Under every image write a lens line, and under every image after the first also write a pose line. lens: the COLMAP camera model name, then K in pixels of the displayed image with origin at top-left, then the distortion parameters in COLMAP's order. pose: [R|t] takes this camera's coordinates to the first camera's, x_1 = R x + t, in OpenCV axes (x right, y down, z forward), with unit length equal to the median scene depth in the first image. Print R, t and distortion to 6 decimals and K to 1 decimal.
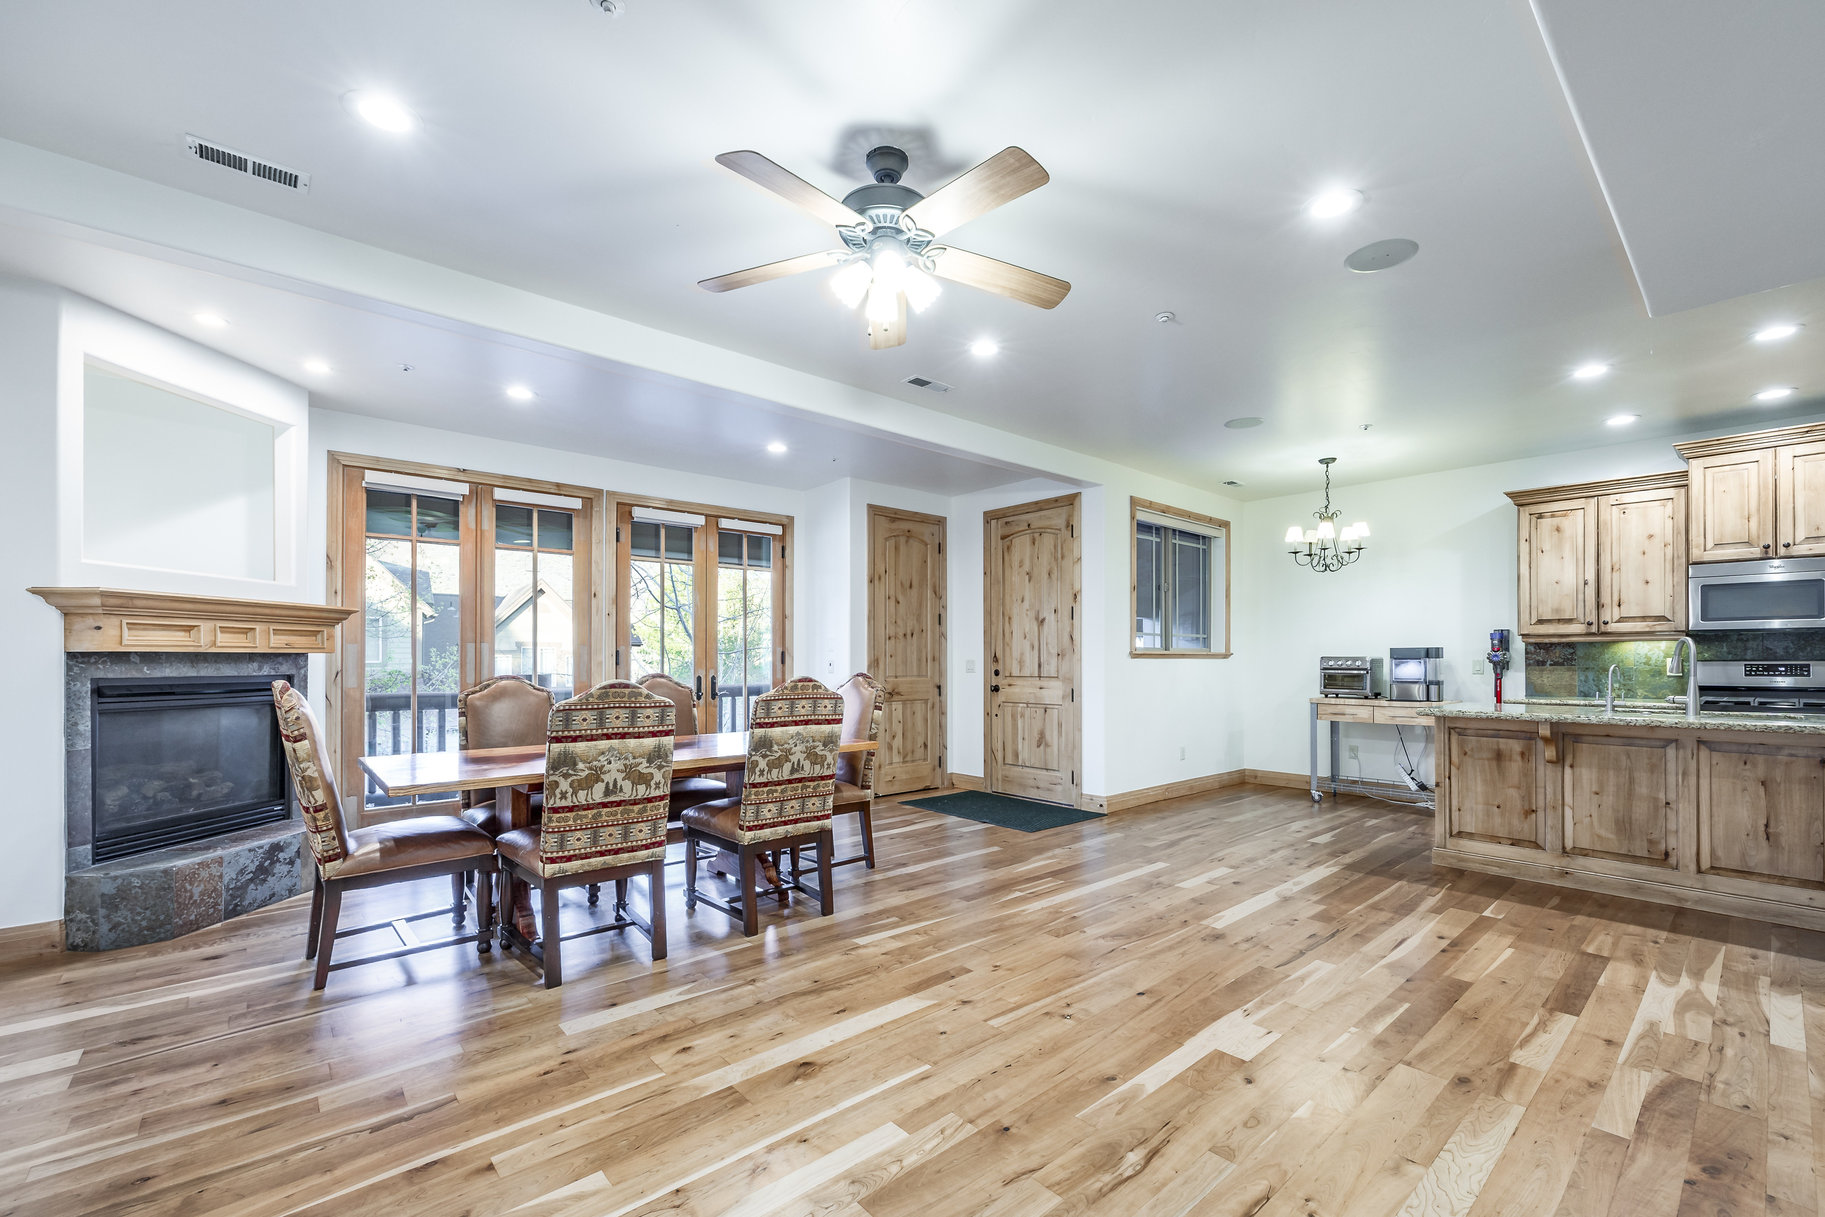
lens RADIAL K [[769.4, 0, 918.0], [0, 769.4, 656.5], [0, 0, 1]] dist [-0.002048, -0.000691]
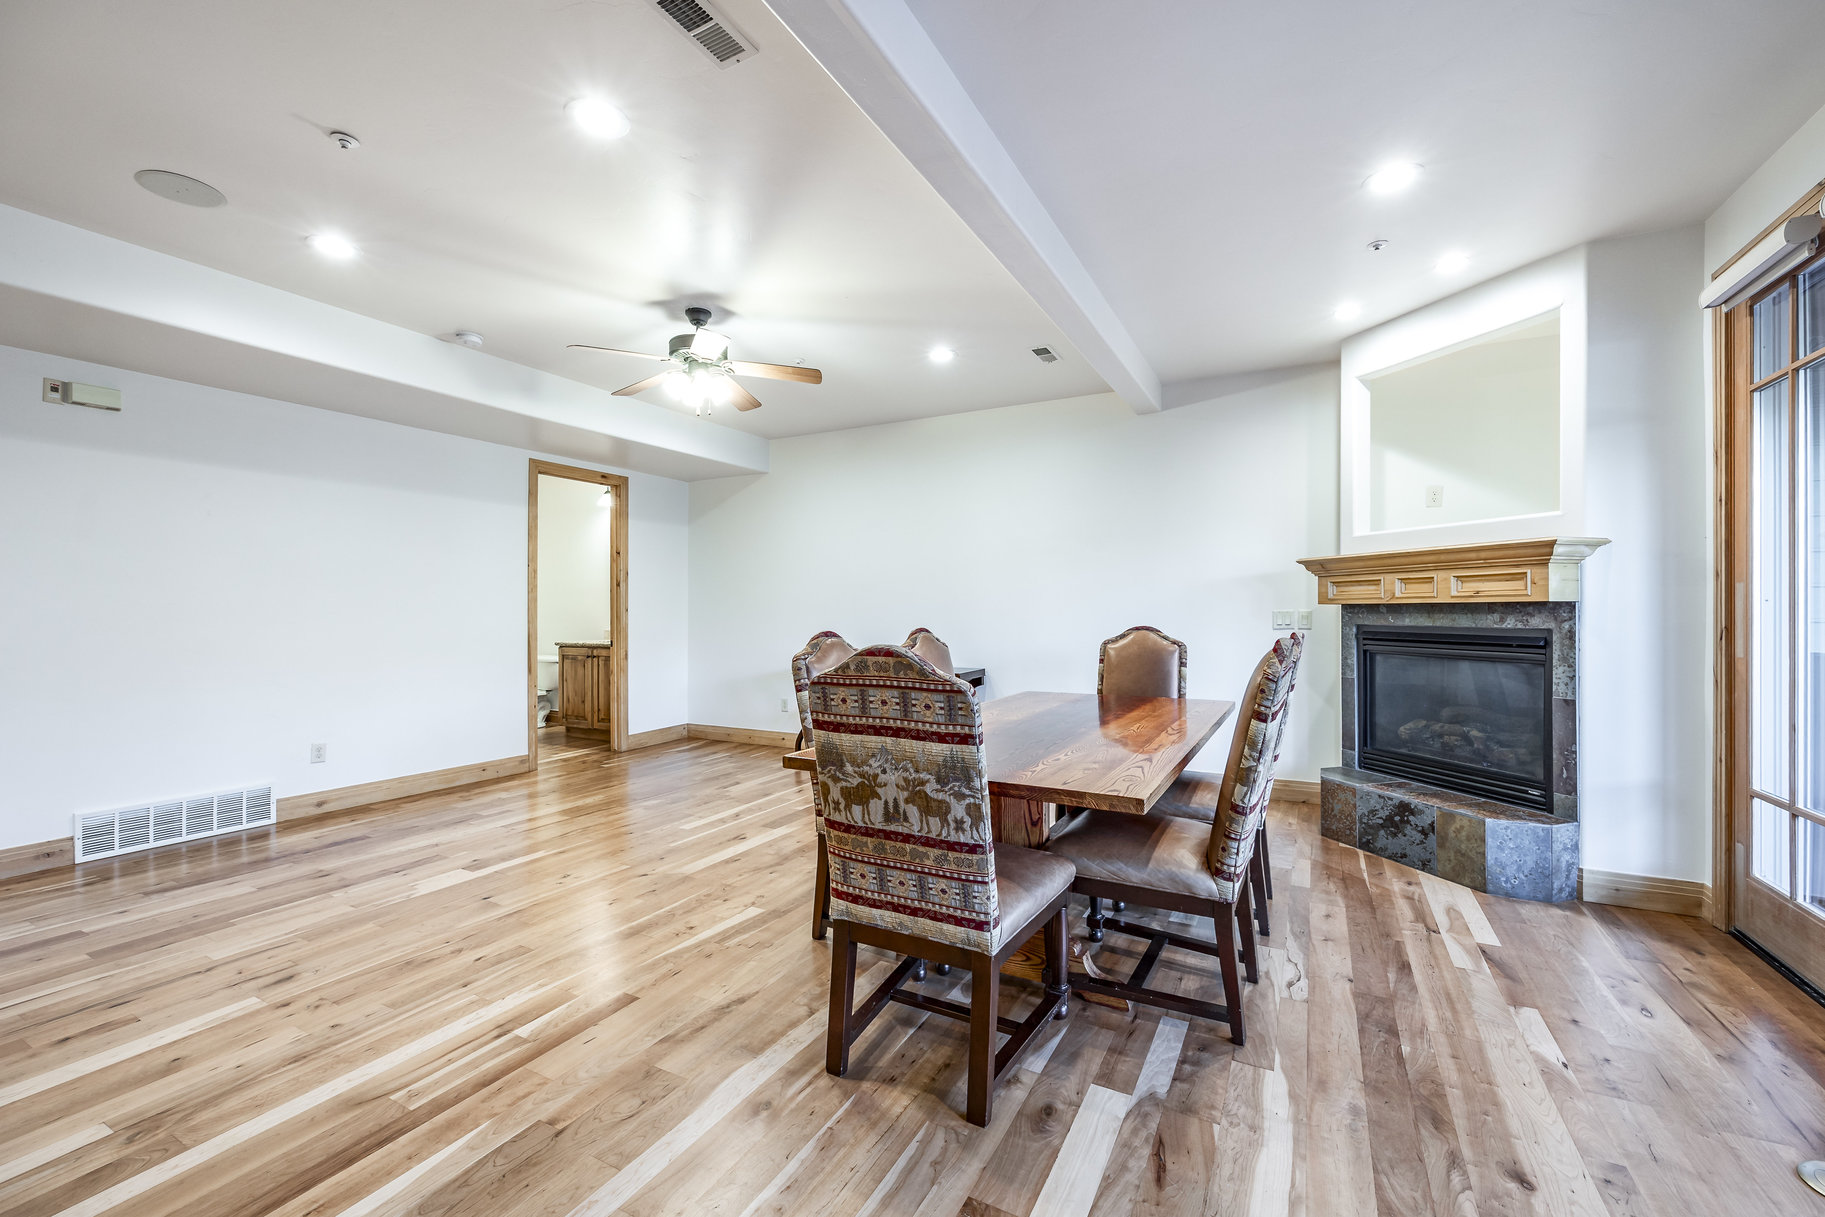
lens RADIAL K [[732.5, 0, 910.0], [0, 732.5, 633.5], [0, 0, 1]] dist [-0.001030, -0.000068]
pose [[-0.932282, 0.015503, -0.361400, 0.059119], [0.005852, 0.999597, 0.027786, 0.003810], [0.361685, 0.023789, -0.931997, 1.534177]]
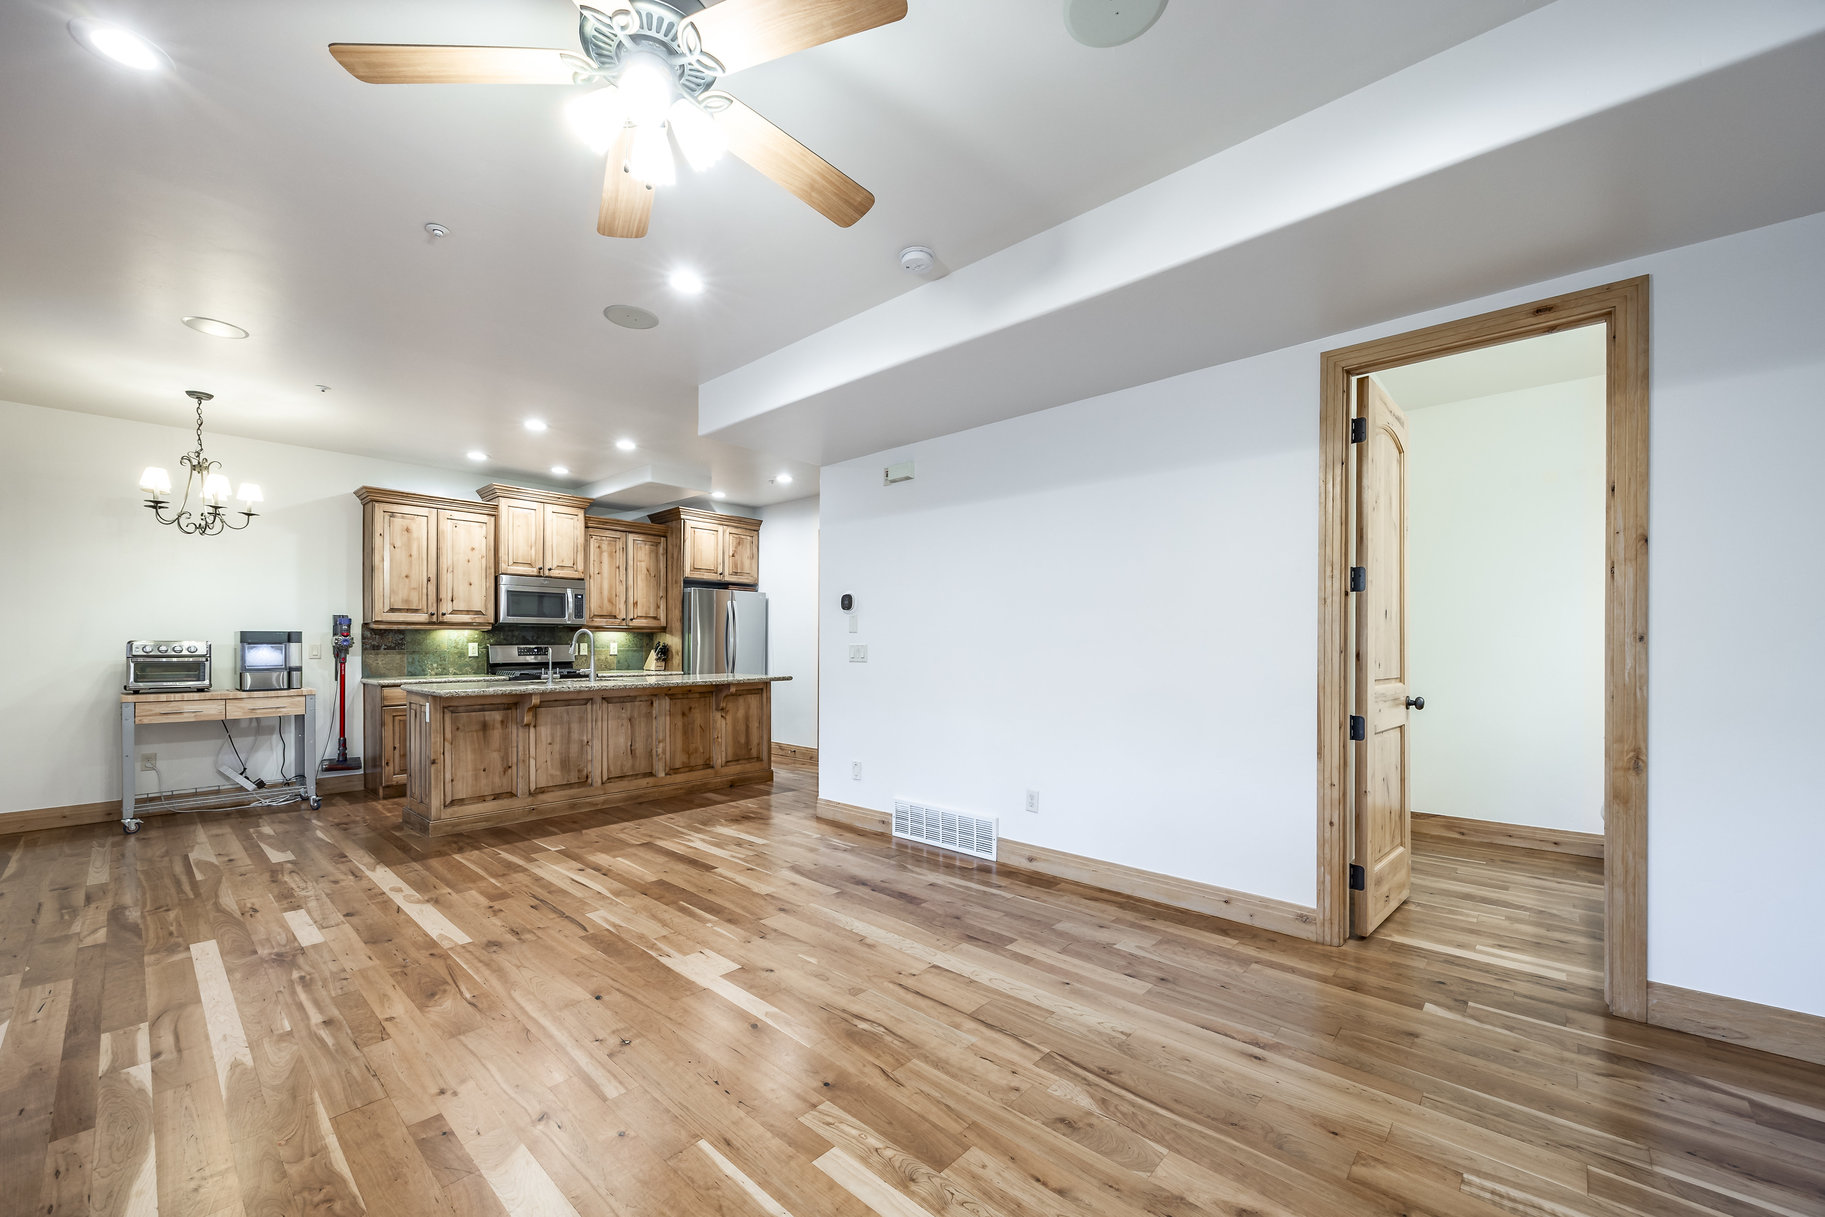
lens RADIAL K [[740.5, 0, 916.4], [0, 740.5, 642.6], [0, 0, 1]] dist [0.000824, 0.000129]
pose [[-0.128283, 0.000813, 0.991737, -0.450649], [-0.003657, 0.999992, -0.001293, 0.000396], [-0.991731, -0.003793, -0.128279, 0.493801]]
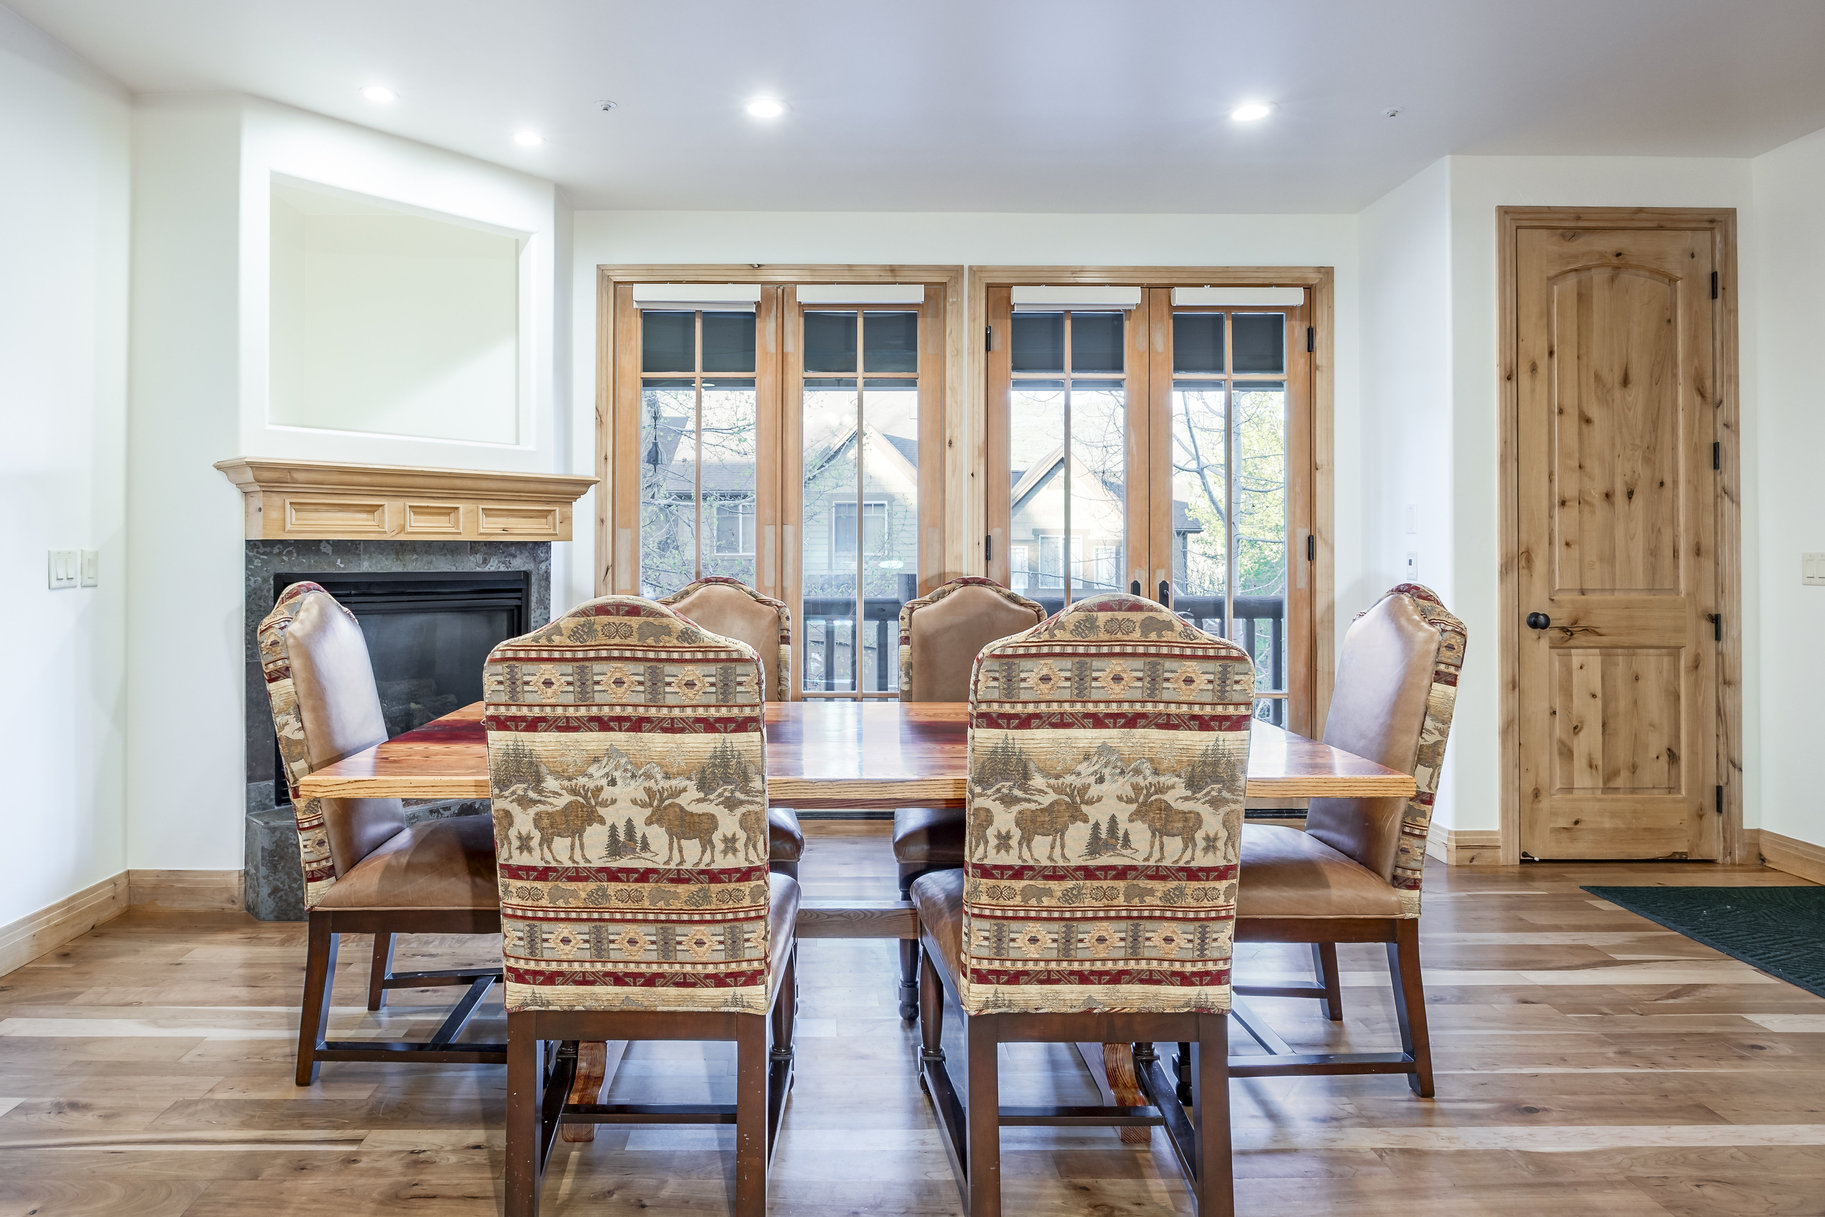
lens RADIAL K [[986.9, 0, 910.3], [0, 986.9, 541.3], [0, 0, 1]] dist [-0.000726, -0.000331]
pose [[0.757400, -0.005509, -0.652928, 0.078870], [0.000649, 0.999970, -0.007684, 0.003100], [0.652950, 0.005396, 0.757381, 0.535989]]
